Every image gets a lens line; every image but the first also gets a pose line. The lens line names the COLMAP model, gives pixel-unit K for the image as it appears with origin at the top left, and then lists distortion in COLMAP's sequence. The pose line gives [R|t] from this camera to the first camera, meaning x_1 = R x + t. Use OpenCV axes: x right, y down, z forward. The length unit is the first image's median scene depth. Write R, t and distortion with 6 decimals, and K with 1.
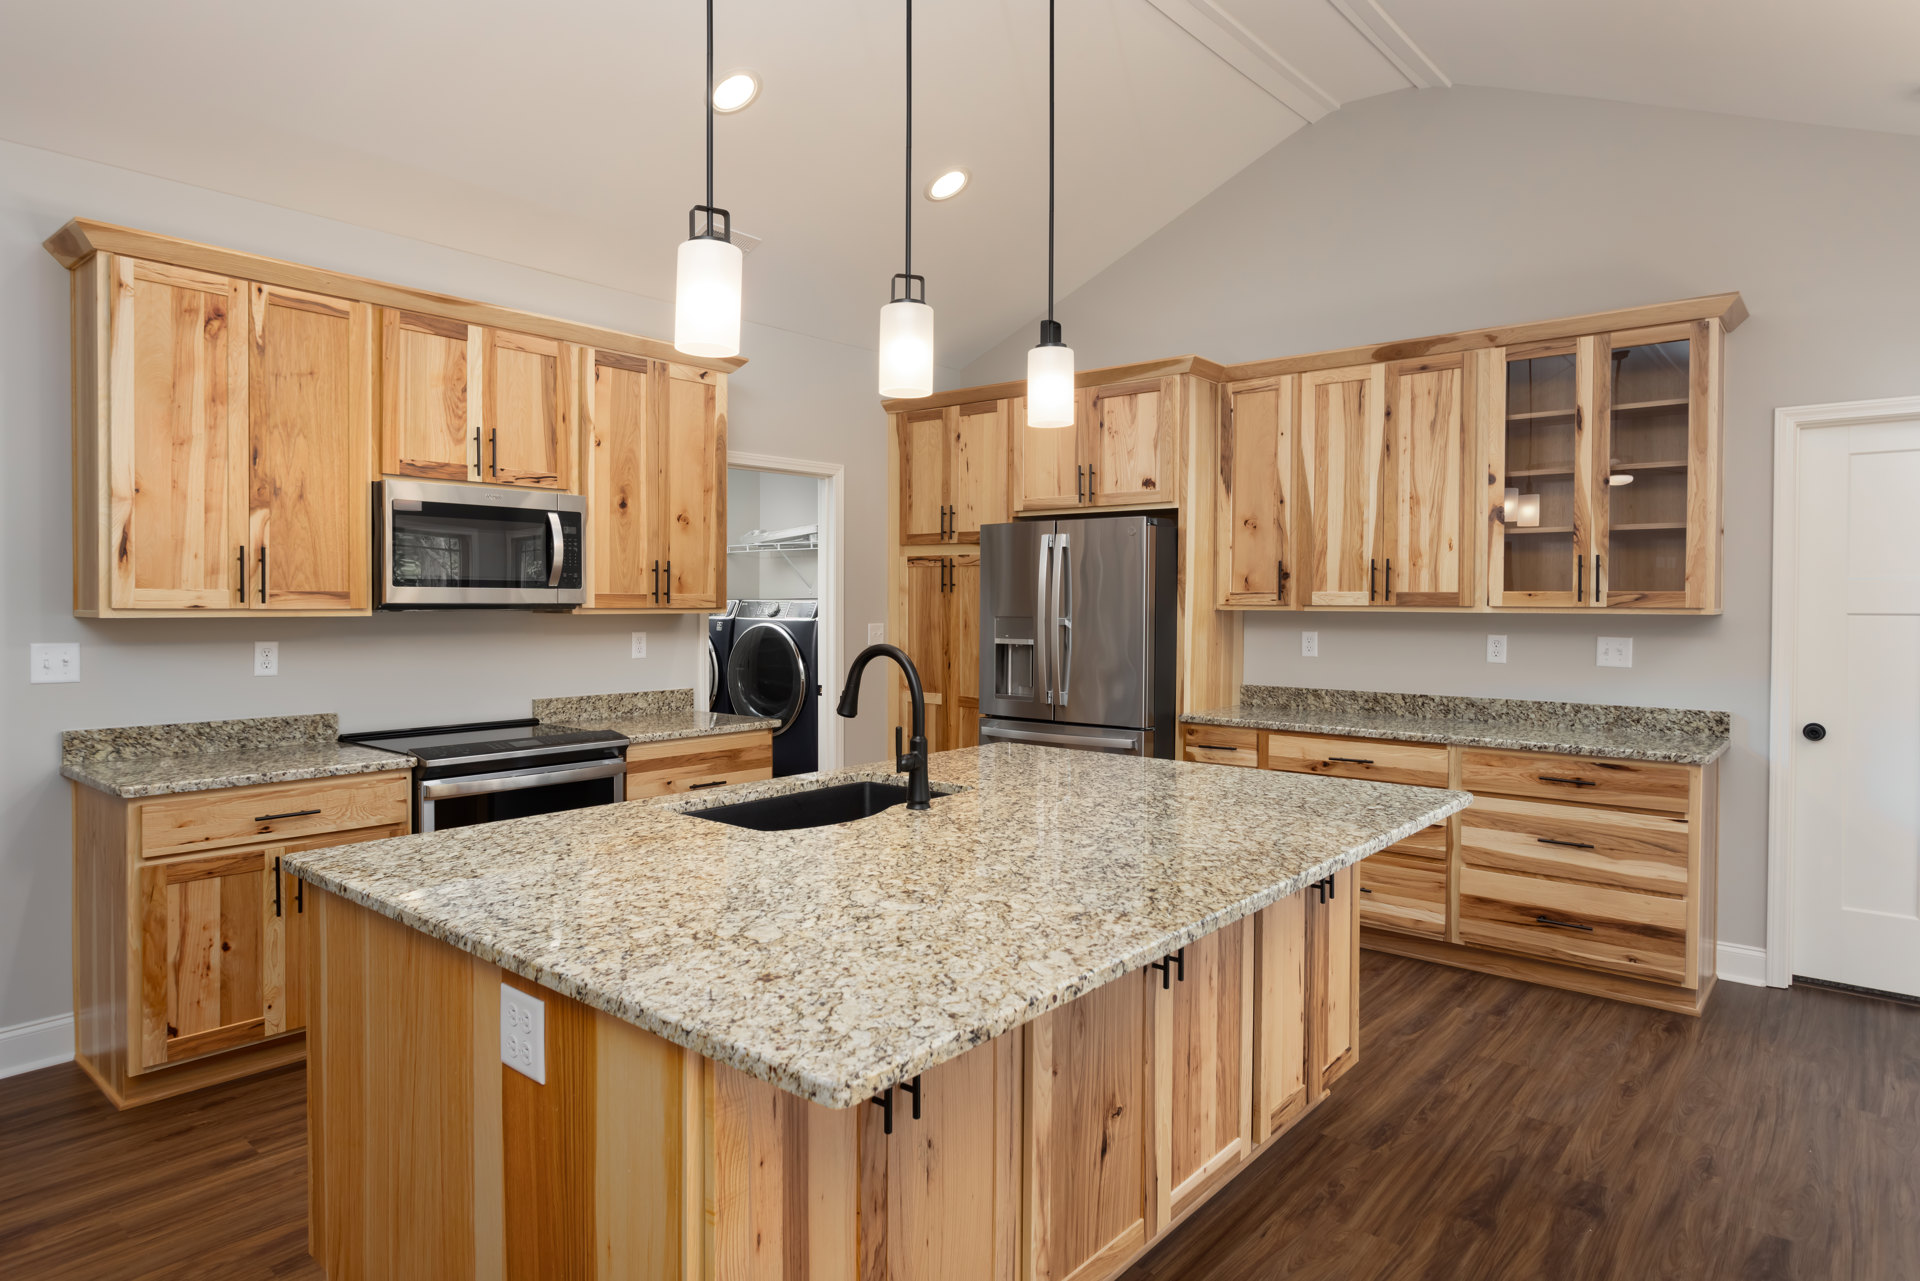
lens RADIAL K [[1119.3, 0, 930.9], [0, 1119.3, 618.5], [0, 0, 1]] dist [-0.008015, 0.002329]
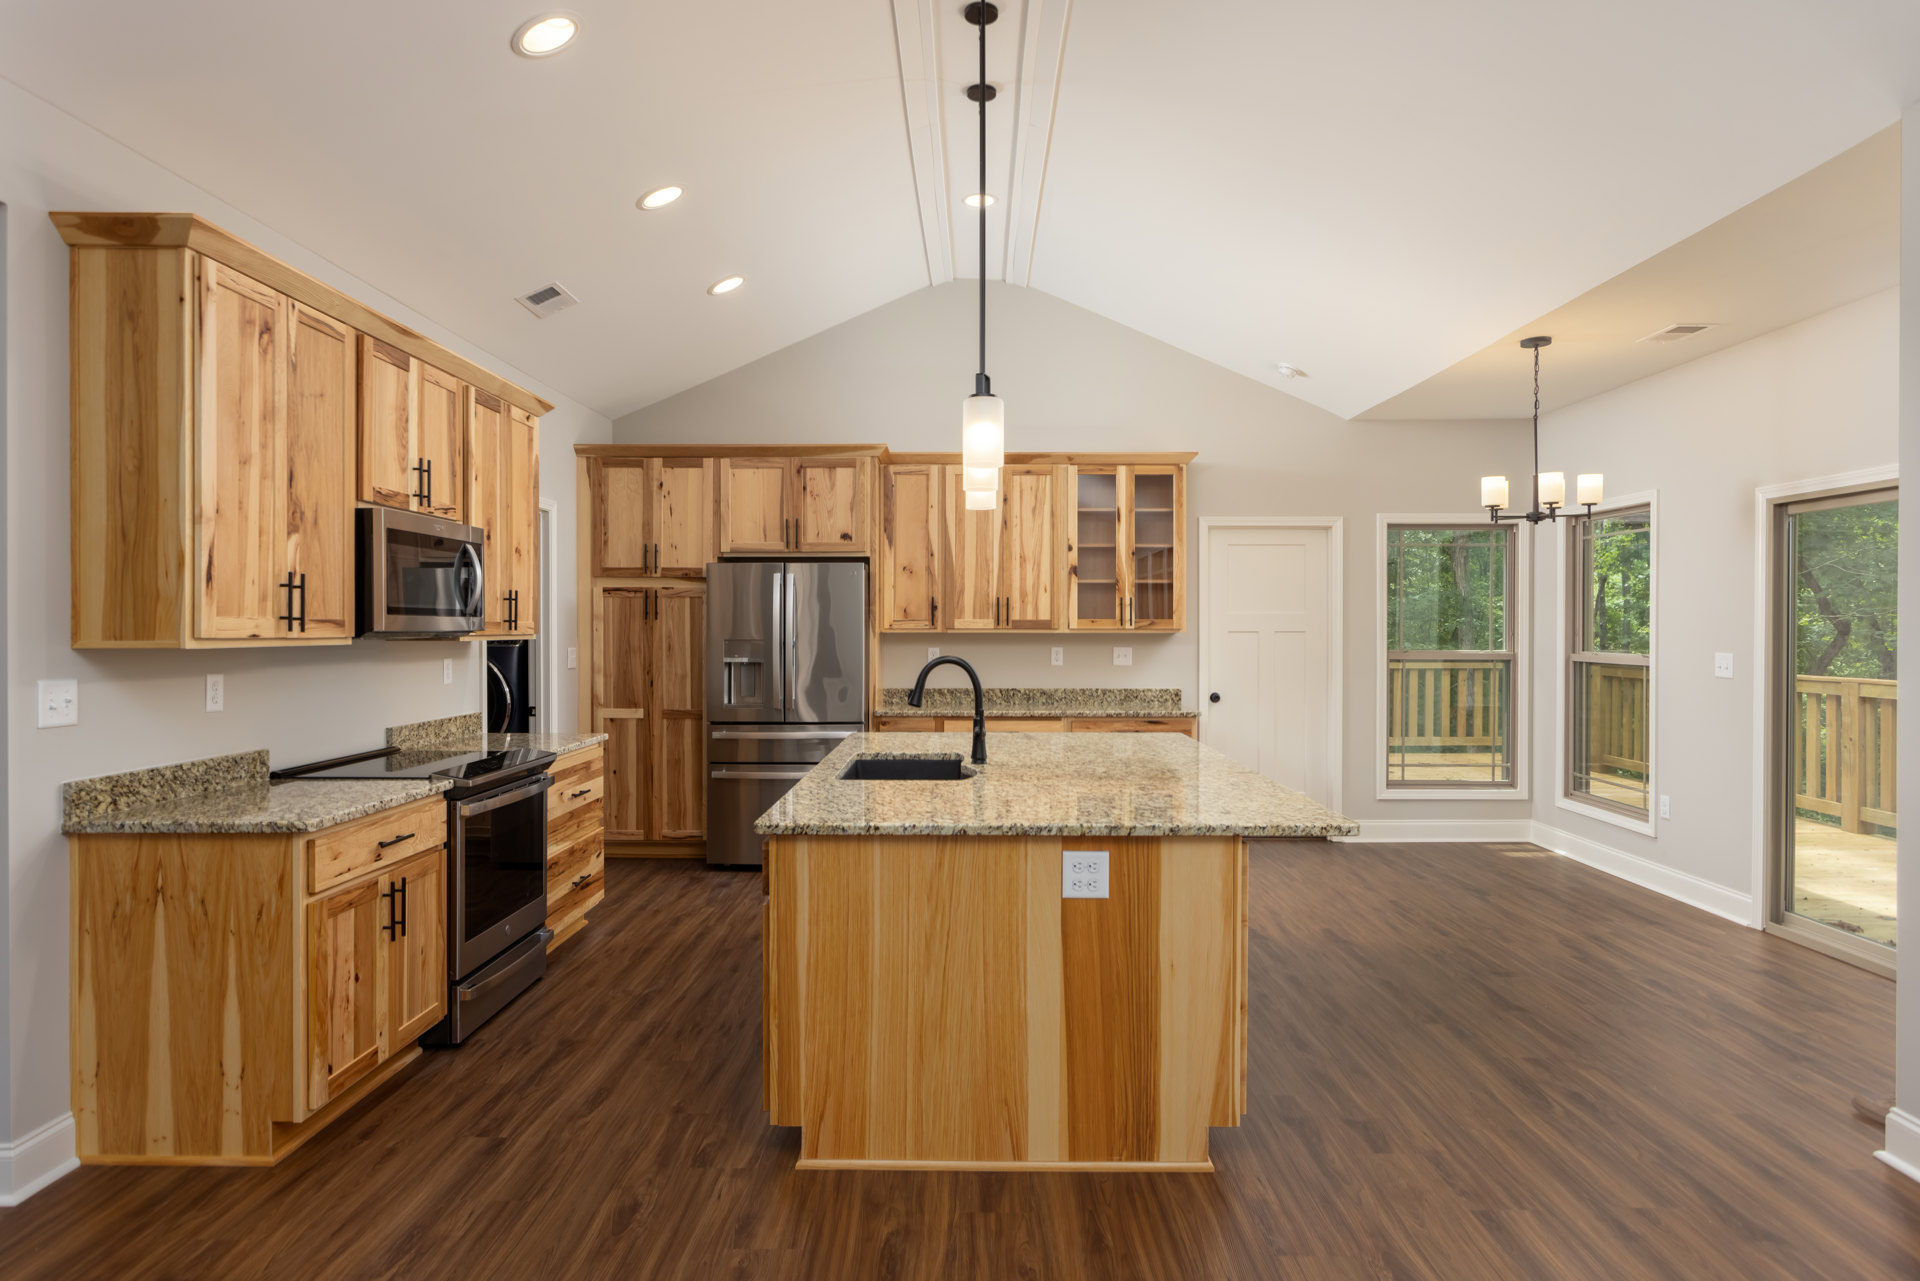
lens RADIAL K [[1081.5, 0, 958.5], [0, 1081.5, 631.2], [0, 0, 1]] dist [0.000430, 0.001194]
pose [[0.763823, -0.006850, 0.645389, -0.762879], [0.014321, 0.999877, -0.006337, -0.000209], [-0.645267, 0.014083, 0.763828, -0.077472]]
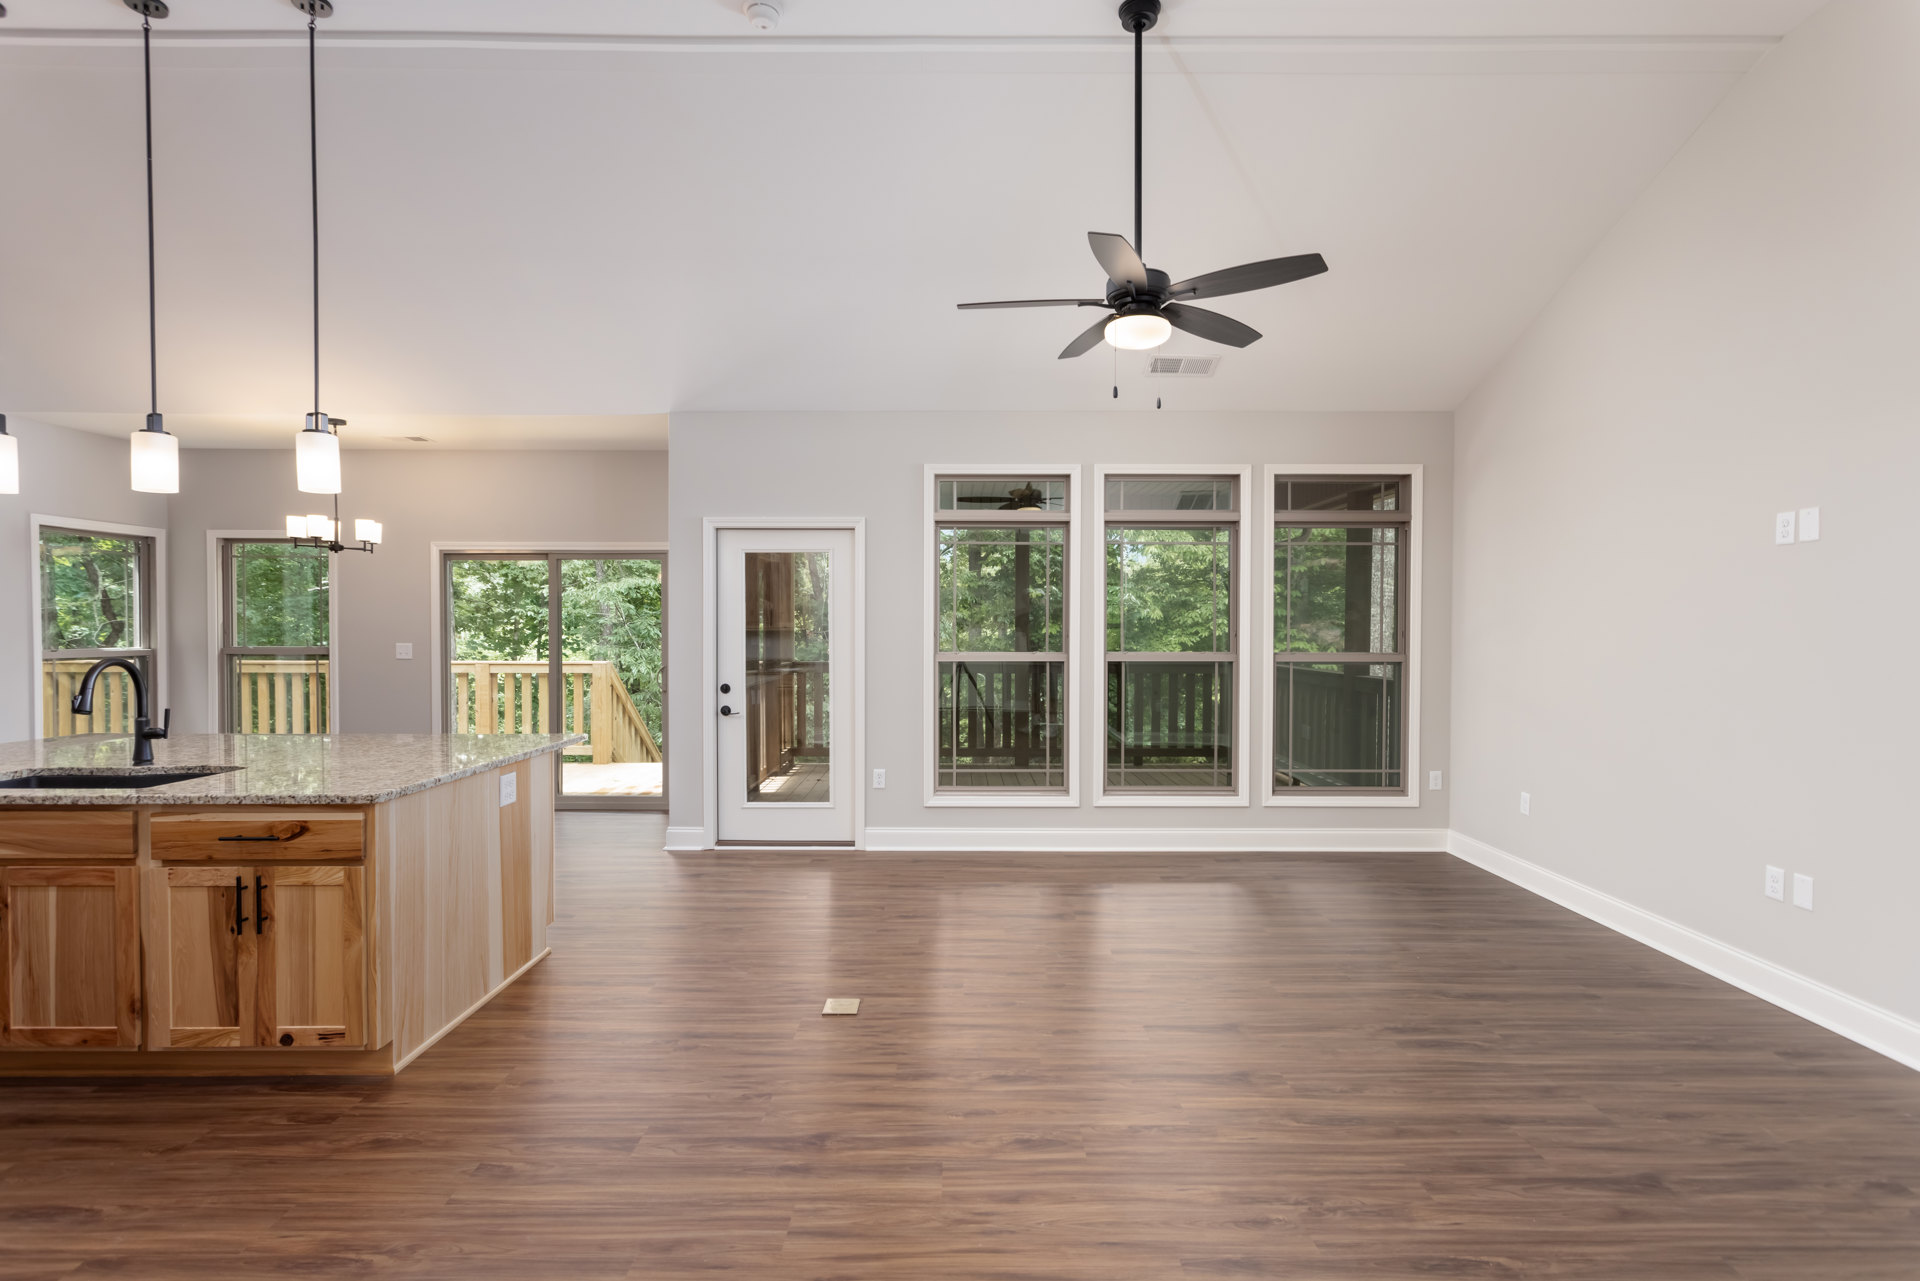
lens RADIAL K [[907.7, 0, 960.0], [0, 907.7, 640.5], [0, 0, 1]] dist [-0.000035, 0.000153]
pose [[-0.655500, -0.017487, 0.754992, -1.279920], [0.008105, 0.999511, 0.030187, -0.017951], [-0.755151, 0.025906, -0.655038, 0.757377]]
